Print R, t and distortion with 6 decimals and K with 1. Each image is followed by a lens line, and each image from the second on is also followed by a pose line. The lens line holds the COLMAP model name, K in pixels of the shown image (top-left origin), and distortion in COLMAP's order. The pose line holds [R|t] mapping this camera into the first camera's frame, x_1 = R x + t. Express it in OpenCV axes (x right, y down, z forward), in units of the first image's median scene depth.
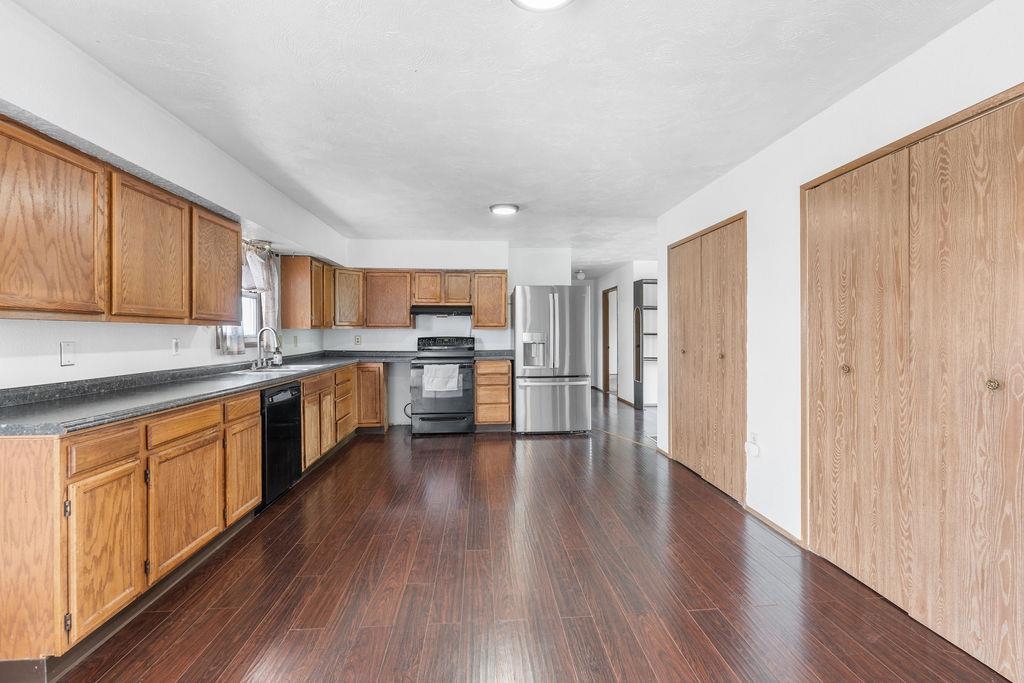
lens RADIAL K [[451.5, 0, 514.6], [0, 451.5, 331.2], [0, 0, 1]] dist [-0.000450, -0.000035]
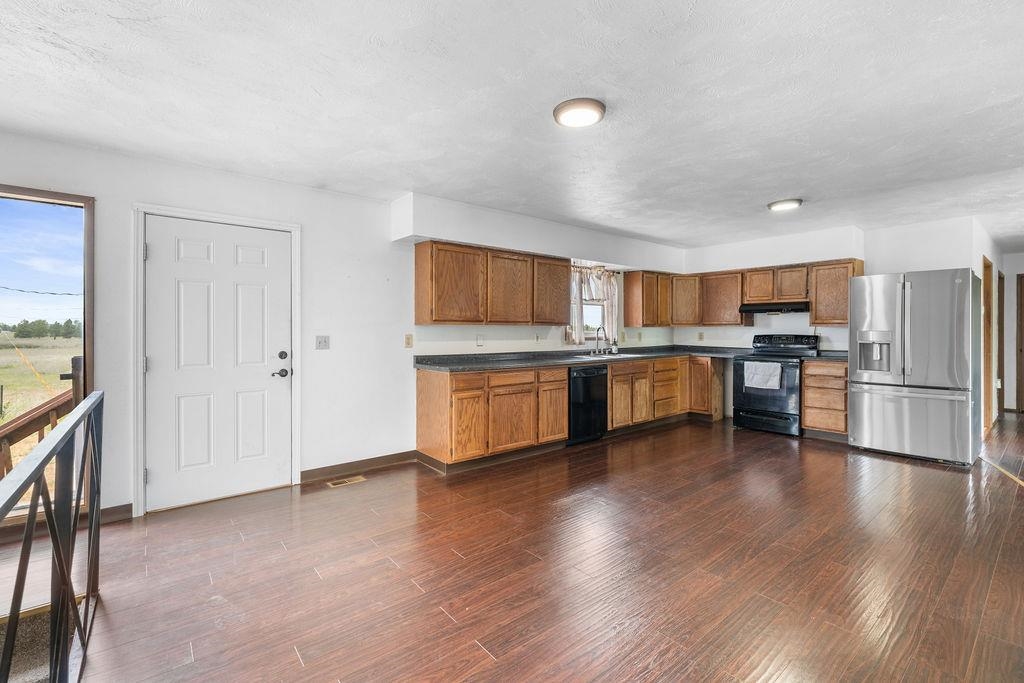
lens RADIAL K [[451.5, 0, 514.6], [0, 451.5, 331.2], [0, 0, 1]] dist [-0.000450, -0.000035]
pose [[0.575109, 0.004528, -0.818064, 0.473394], [0.001704, 0.999976, 0.006733, -0.003863], [0.818075, -0.005266, 0.575088, -0.042048]]
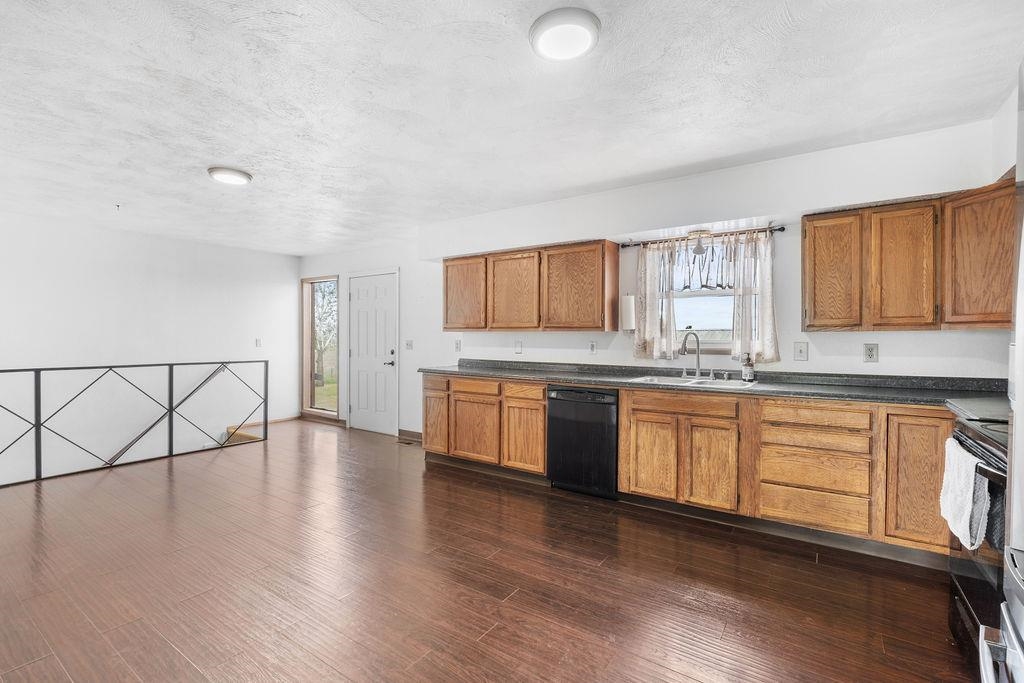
lens RADIAL K [[457.6, 0, 512.0], [0, 457.6, 341.5], [0, 0, 1]] dist [0.000175, 0.000018]
pose [[-0.625448, 0.010437, -0.780196, 0.358700], [0.002334, 0.999931, 0.011505, -0.000170], [0.780262, 0.005375, -0.625429, 1.312940]]
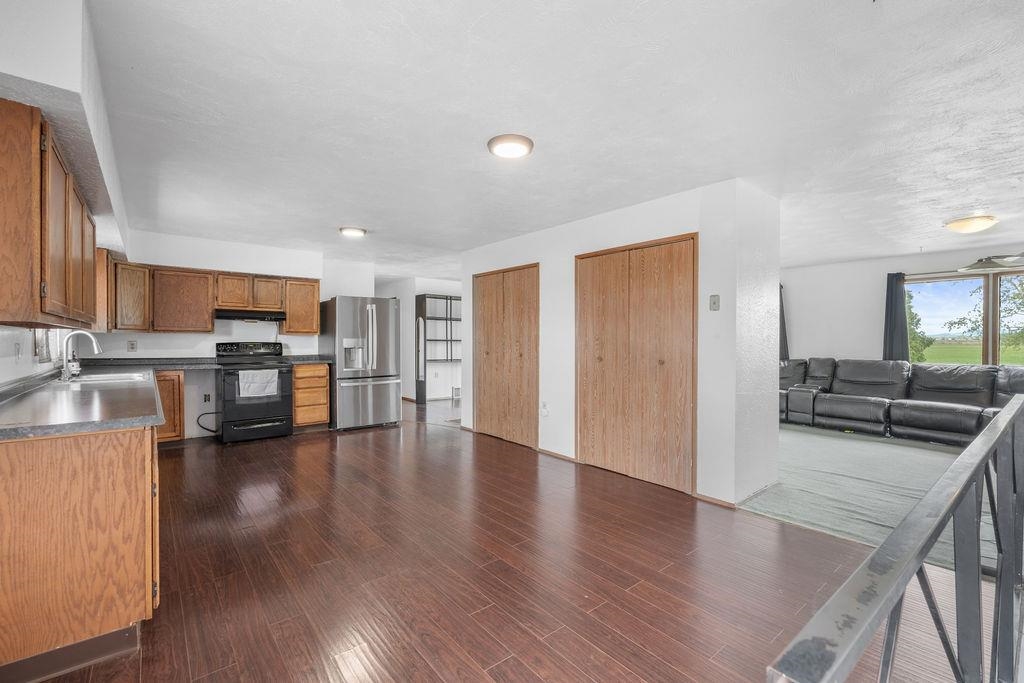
lens RADIAL K [[451.5, 0, 514.6], [0, 451.5, 331.2], [0, 0, 1]] dist [-0.000450, -0.000035]
pose [[0.816741, 0.014088, 0.576832, -0.382040], [-0.006677, 0.999866, -0.014965, -0.000837], [-0.576965, 0.008371, 0.816726, -0.199581]]
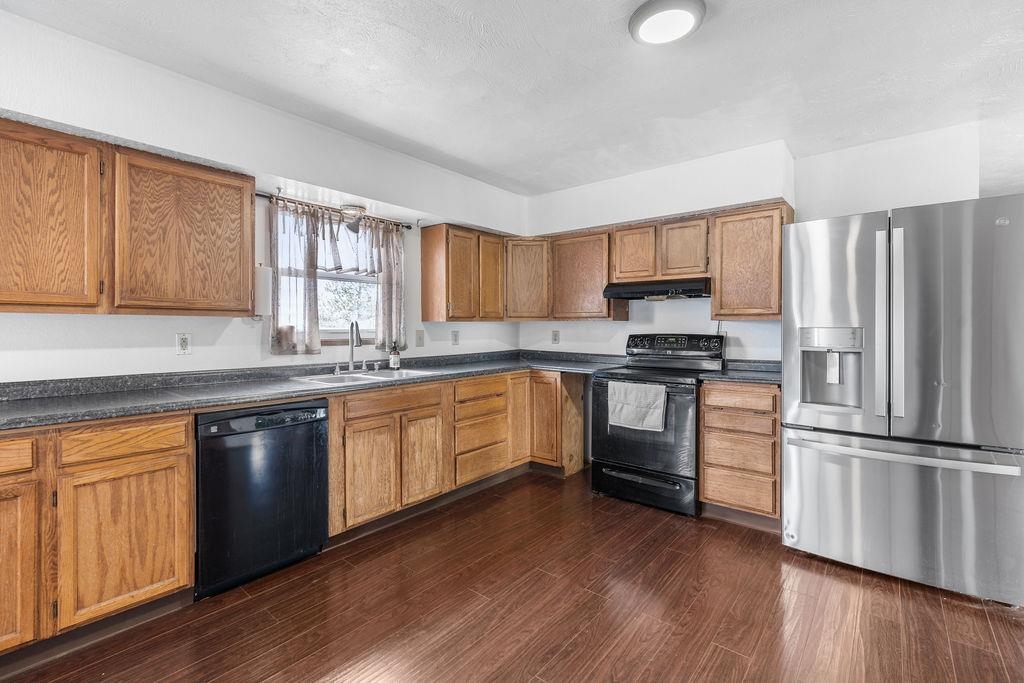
lens RADIAL K [[456.7, 0, 510.9], [0, 456.7, 327.9], [0, 0, 1]] dist [-0.001513, -0.000294]
pose [[0.716162, 0.002434, -0.697930, 0.176684], [0.000604, 0.999991, 0.004108, 0.002640], [0.697934, -0.003364, 0.716154, 0.653803]]
